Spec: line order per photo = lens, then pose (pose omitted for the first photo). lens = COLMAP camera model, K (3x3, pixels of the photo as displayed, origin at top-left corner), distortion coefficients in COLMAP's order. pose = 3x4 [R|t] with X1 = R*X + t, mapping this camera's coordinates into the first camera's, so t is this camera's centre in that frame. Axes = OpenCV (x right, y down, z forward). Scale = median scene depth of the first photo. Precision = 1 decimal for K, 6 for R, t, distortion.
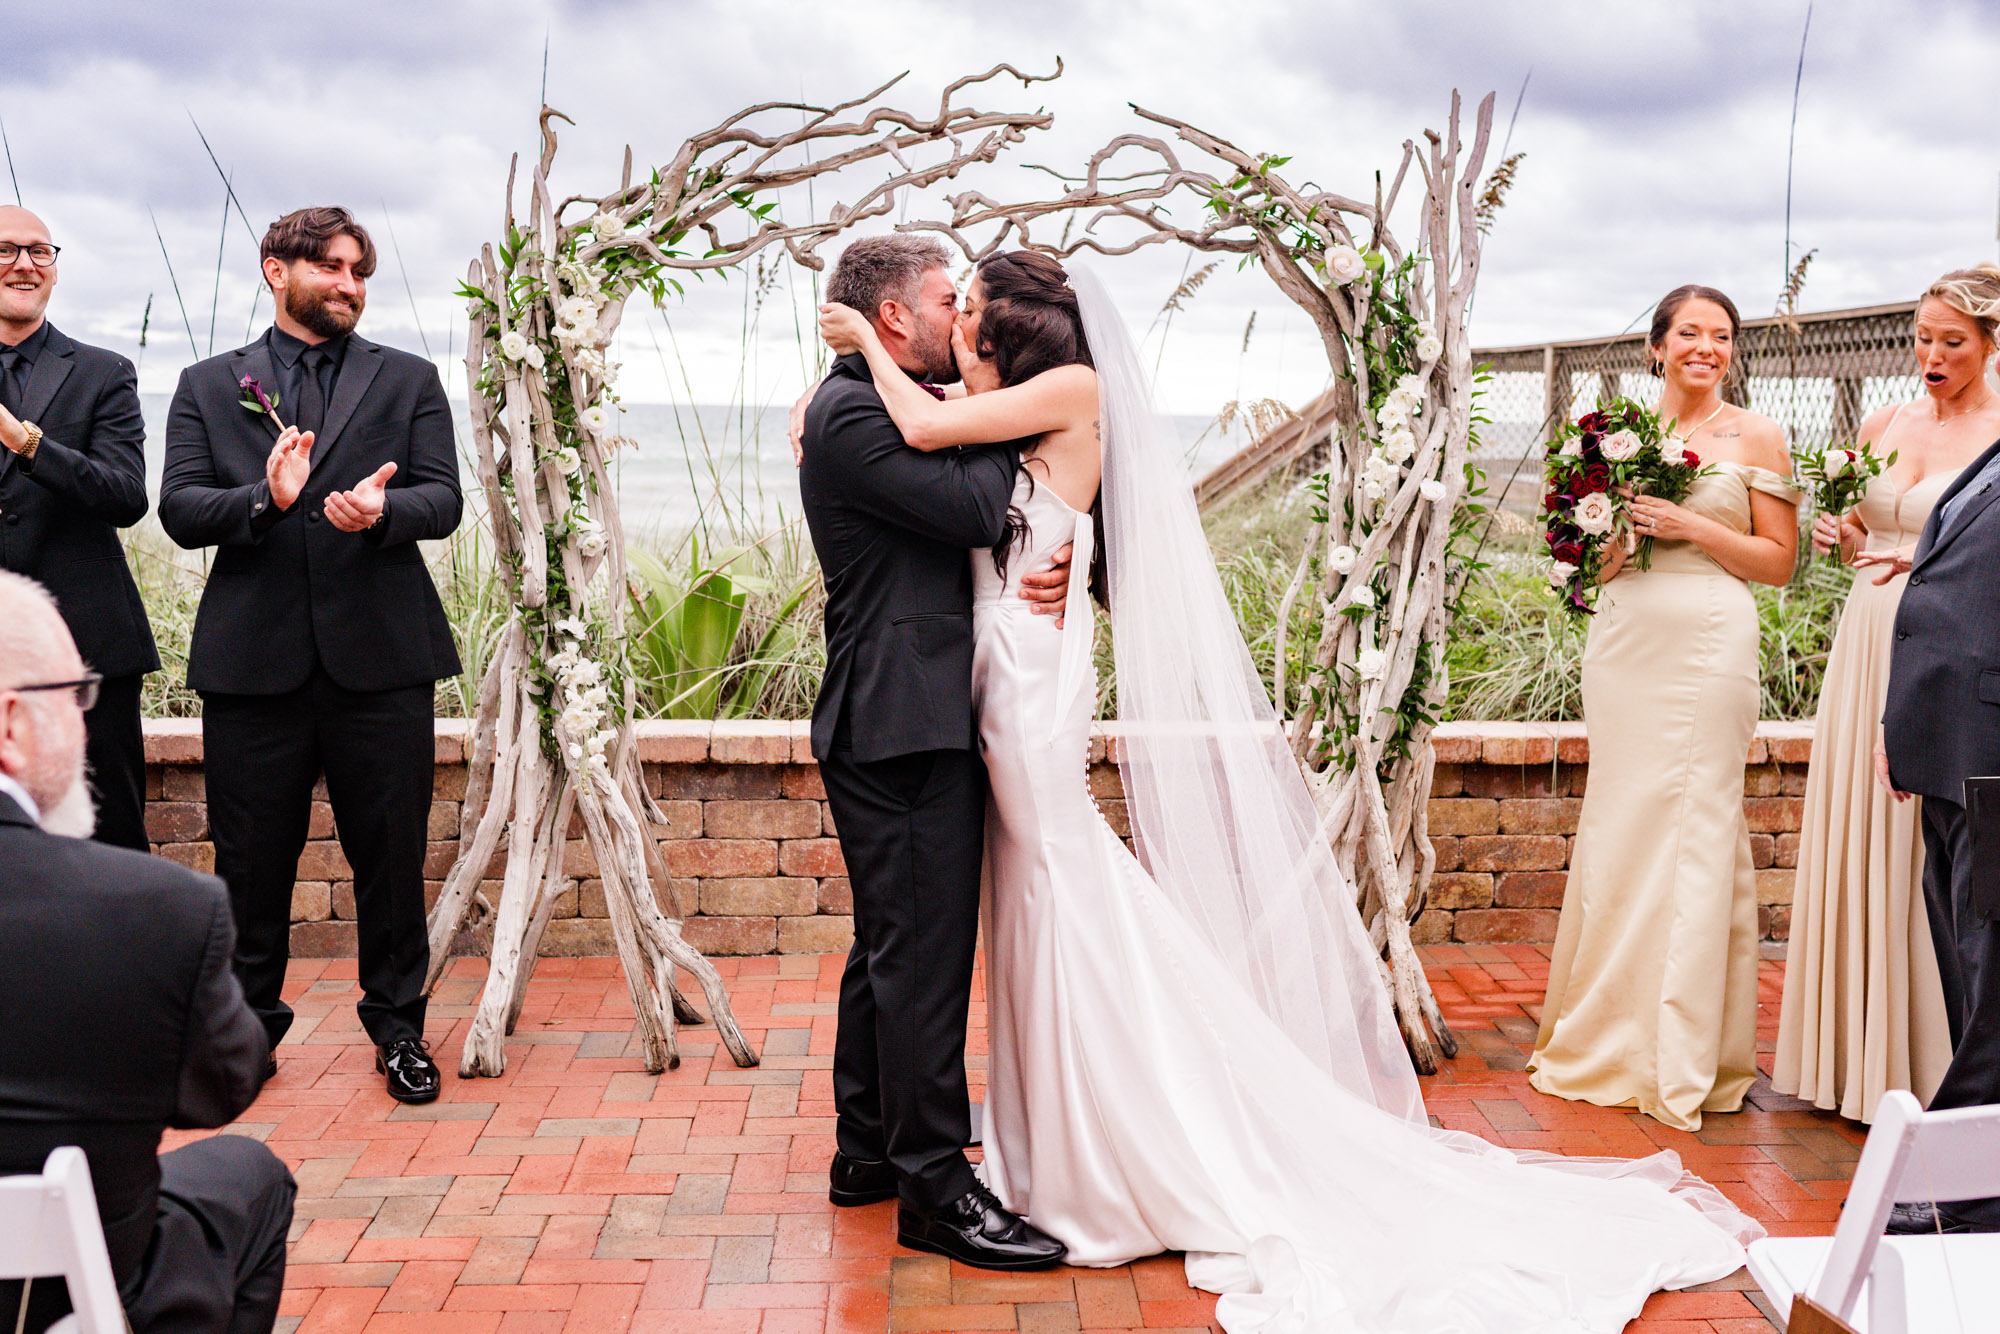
lens RADIAL K [[2100.0, 0, 1094.0], [0, 2100.0, 581.9], [0, 0, 1]] dist [-0.003375, 0.000000]
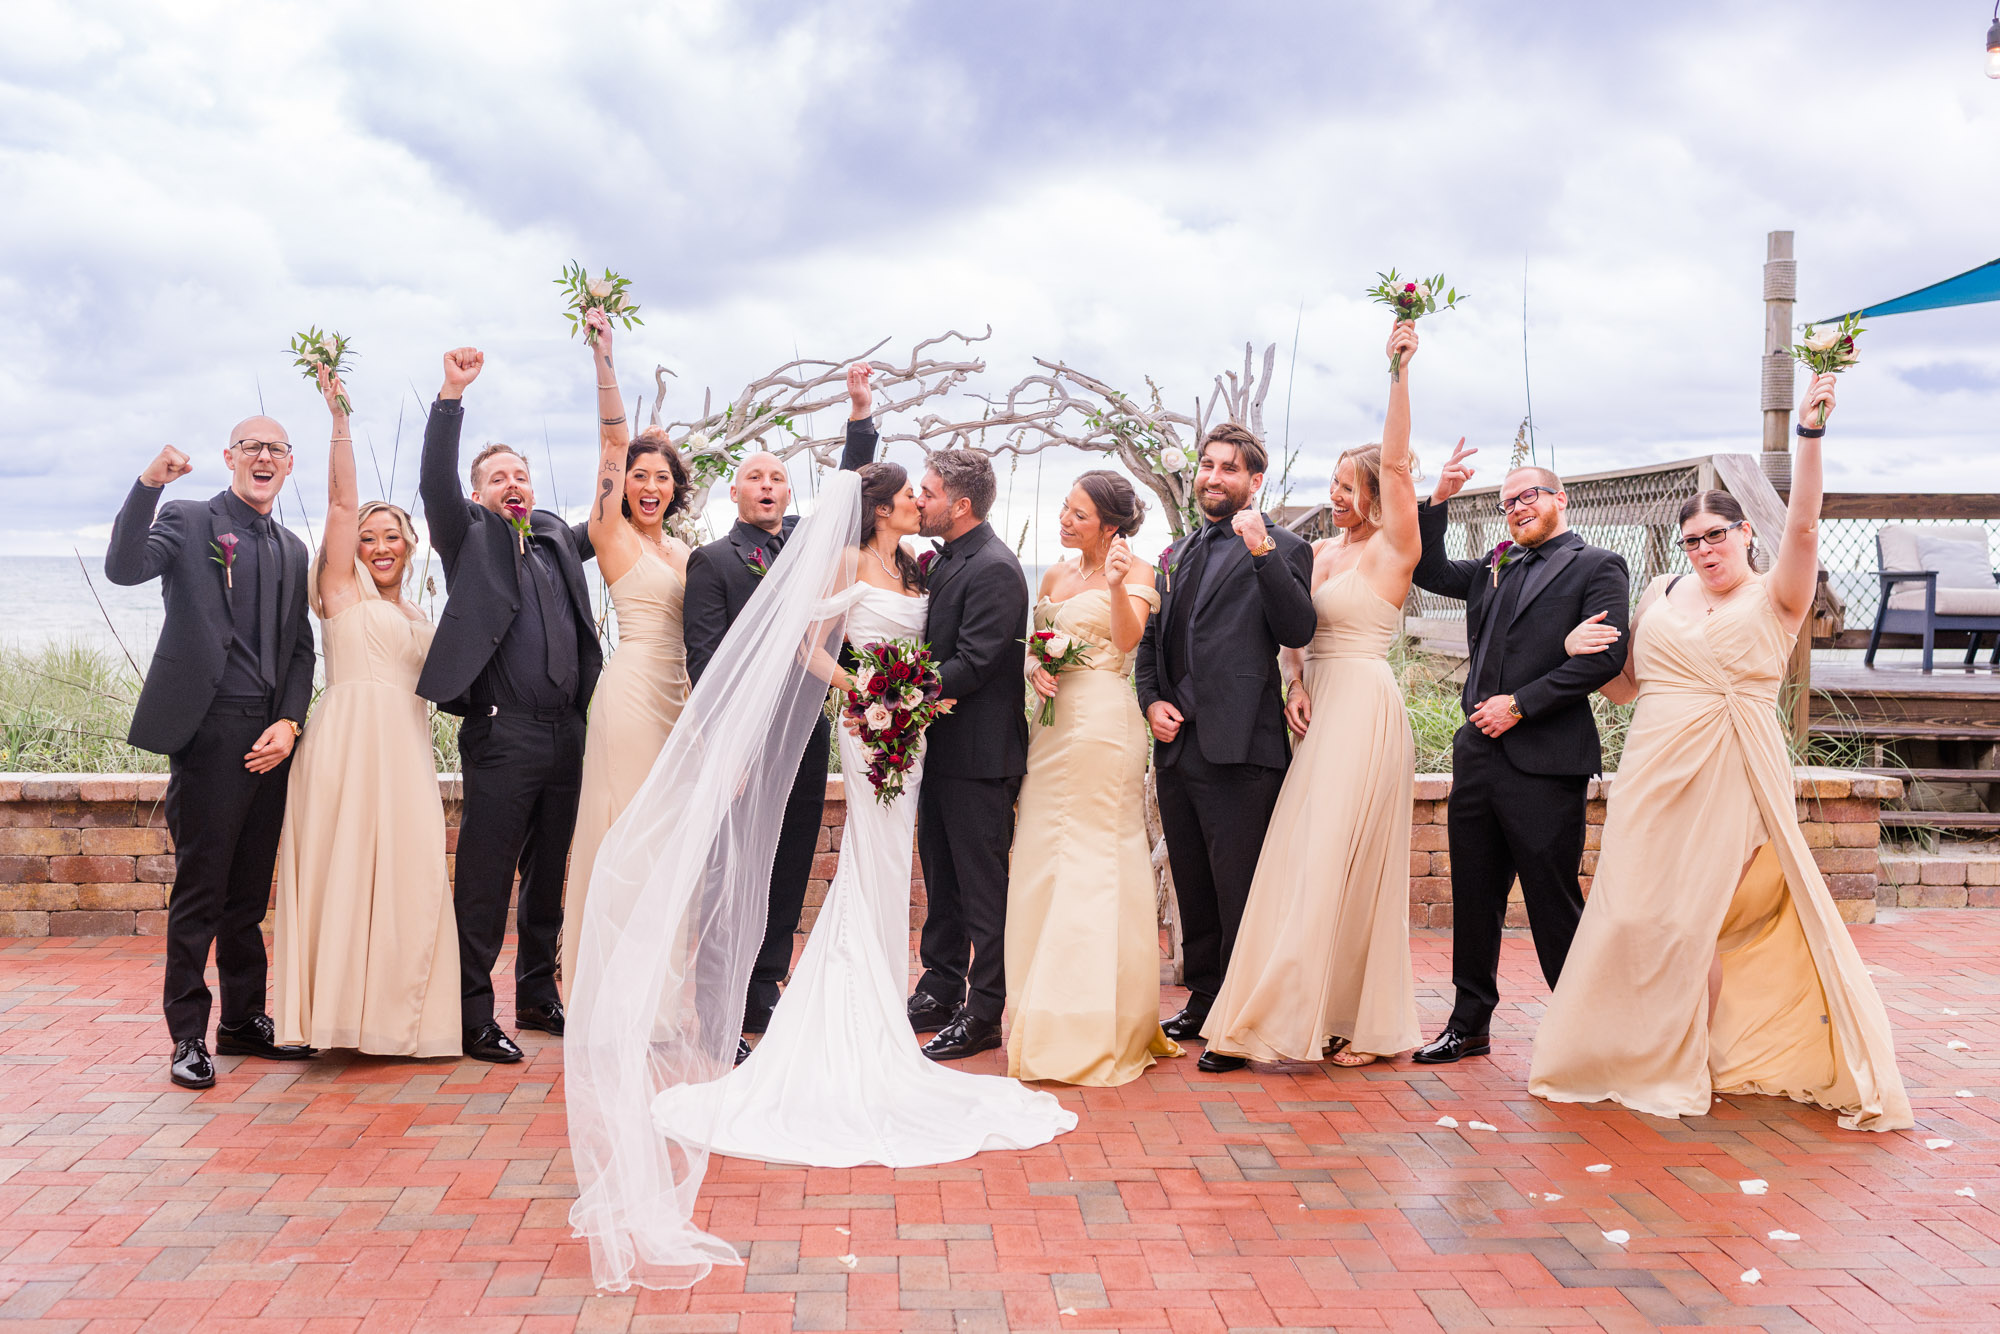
lens RADIAL K [[2490.2, 0, 1006.5], [0, 2490.2, 656.9], [0, 0, 1]] dist [-0.006193, 0.000000]
pose [[0.999396, -0.012571, -0.032399, 0.052722], [0.010901, 0.998629, -0.051192, 0.084934], [0.032998, 0.050807, 0.998163, -0.807791]]
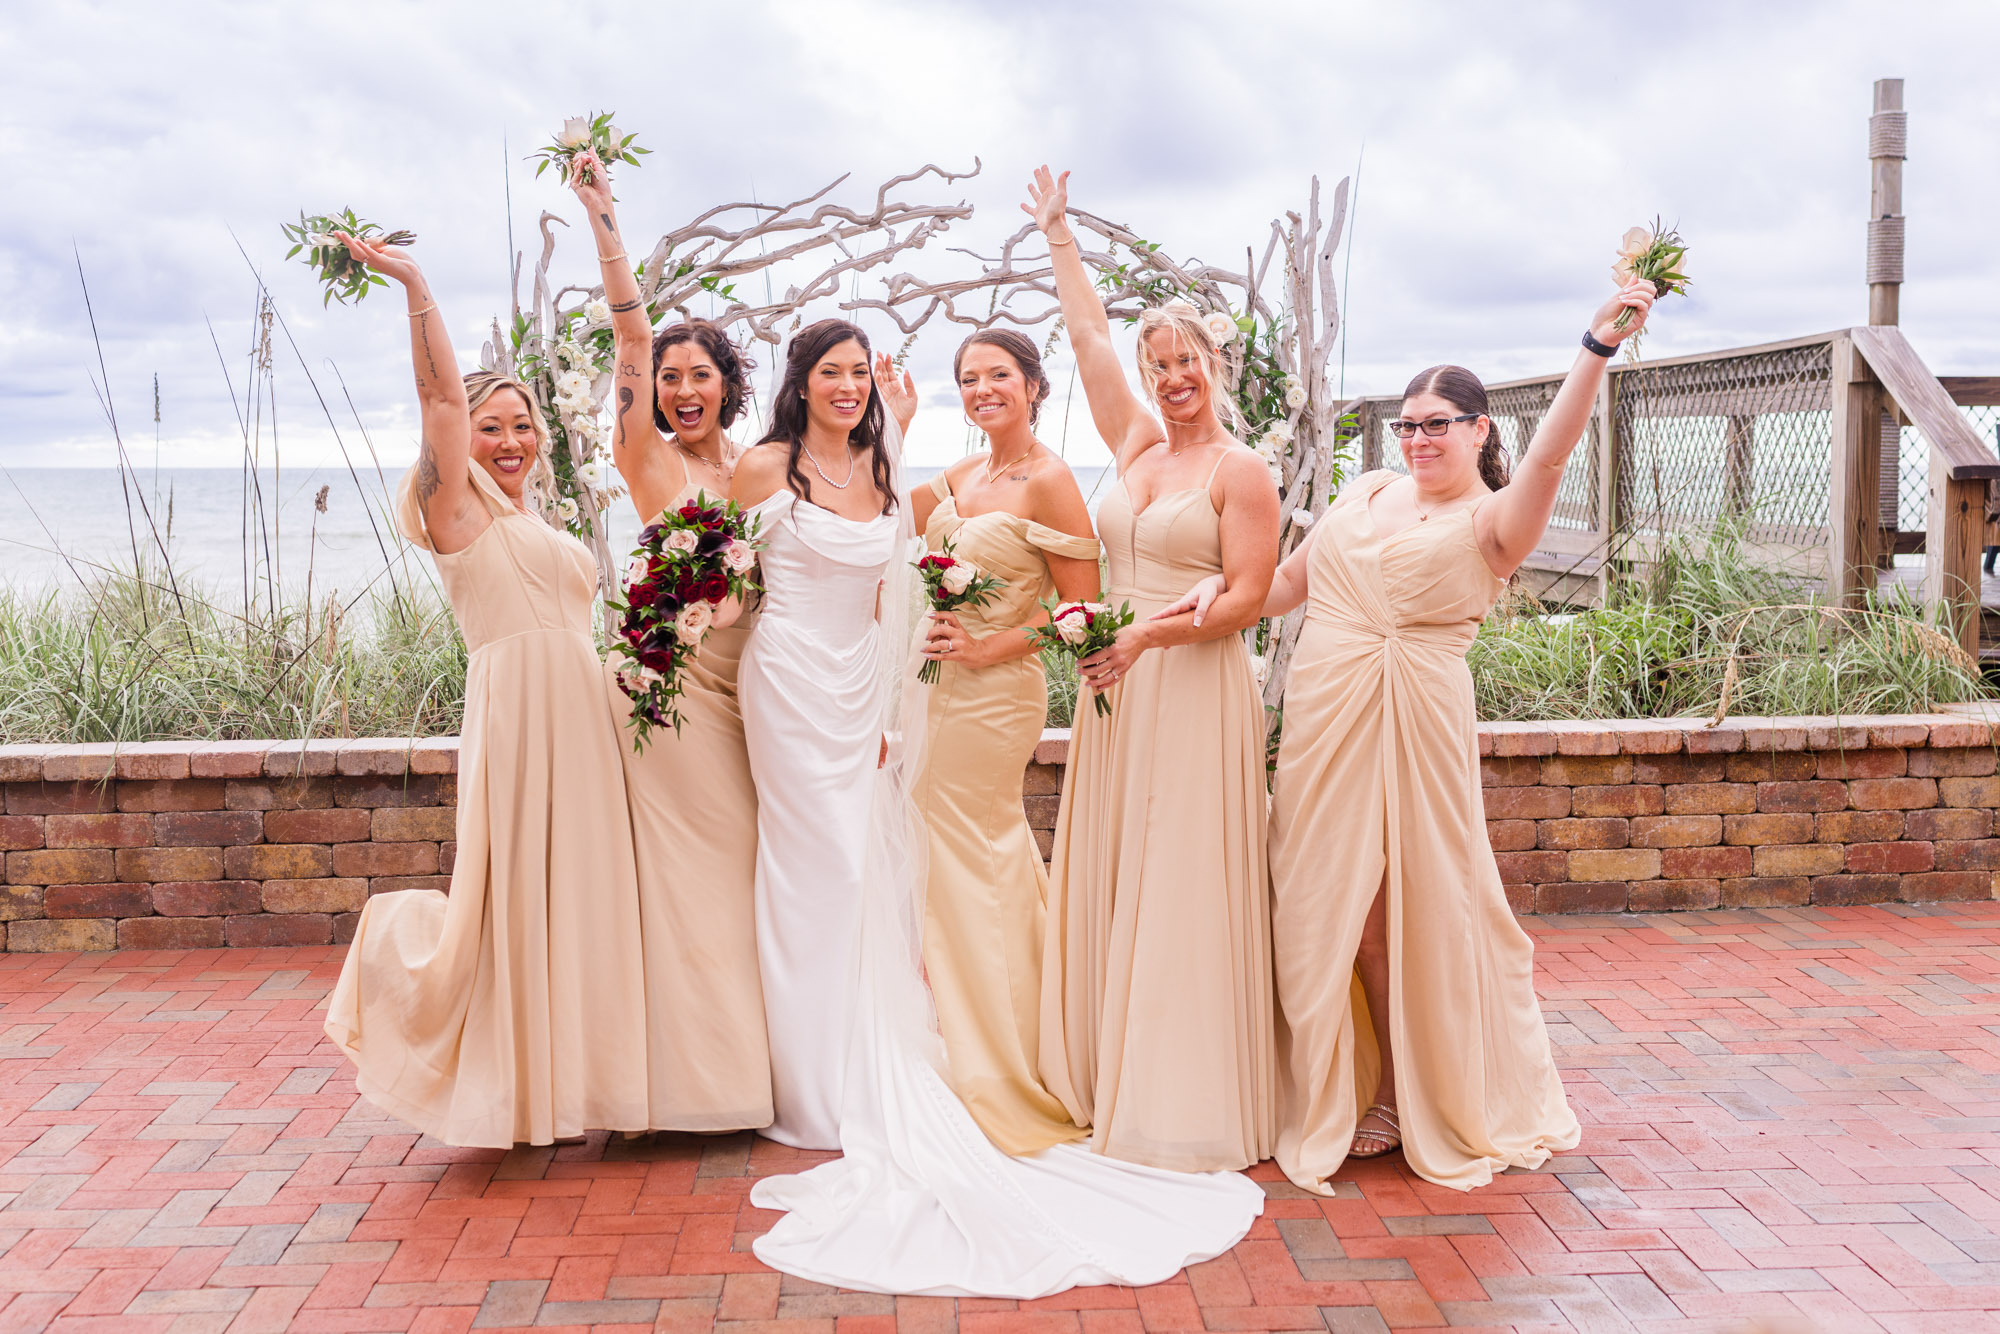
lens RADIAL K [[2490.2, 0, 1047.4], [0, 2490.2, 615.1], [0, 0, 1]] dist [-0.006193, 0.000000]
pose [[0.999486, -0.021986, -0.023339, 0.050404], [0.021323, 0.999372, -0.028288, 0.047012], [0.023946, 0.027776, 0.999327, -0.389803]]
